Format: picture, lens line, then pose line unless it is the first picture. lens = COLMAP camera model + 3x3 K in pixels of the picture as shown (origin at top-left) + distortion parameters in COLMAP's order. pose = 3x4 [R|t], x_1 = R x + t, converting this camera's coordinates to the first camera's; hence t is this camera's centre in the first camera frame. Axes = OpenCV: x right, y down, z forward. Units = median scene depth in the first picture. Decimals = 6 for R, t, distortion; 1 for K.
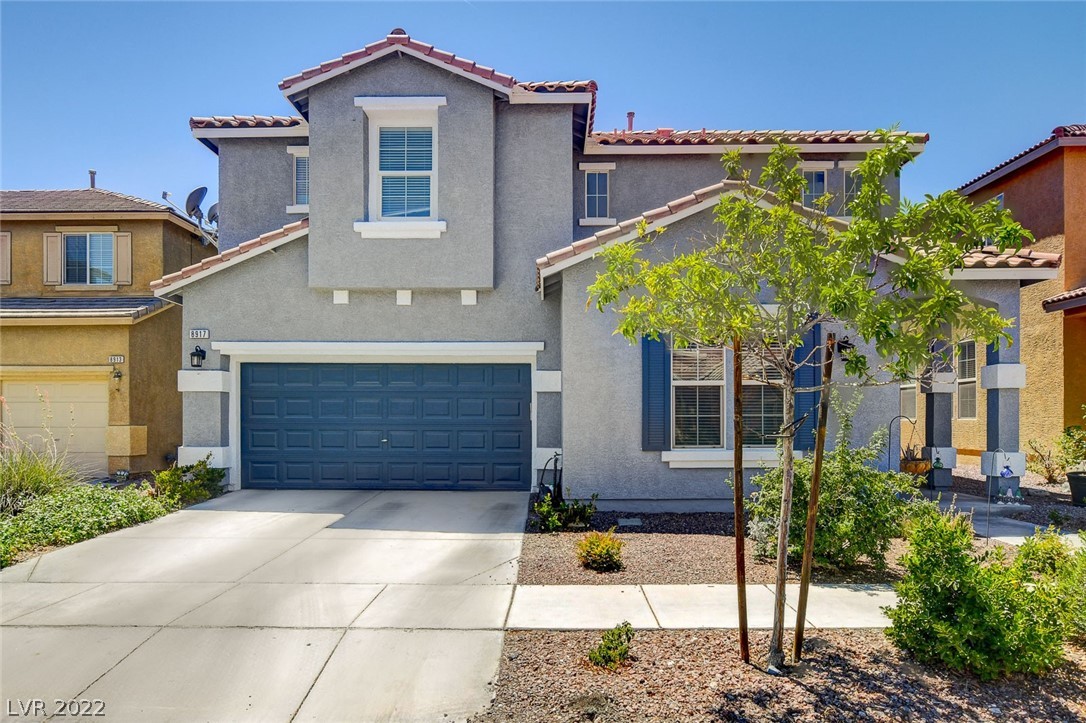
lens RADIAL K [[692.6, 0, 543.4], [0, 692.6, 377.0], [0, 0, 1]] dist [0.000383, 0.000755]
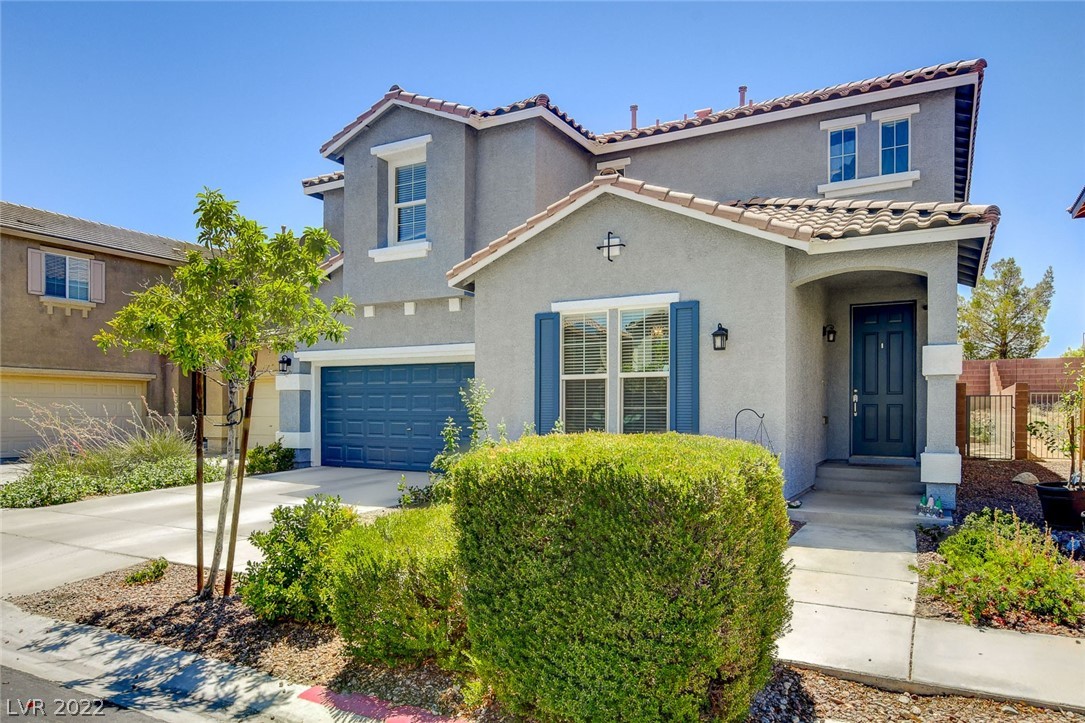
lens RADIAL K [[705.8, 0, 542.5], [0, 705.8, 361.5], [0, 0, 1]] dist [0.000626, 0.000449]
pose [[0.884564, -0.030891, -0.465395, 0.557447], [0.026423, 0.999521, -0.016122, 0.001203], [0.465670, 0.001964, 0.884956, 0.038539]]
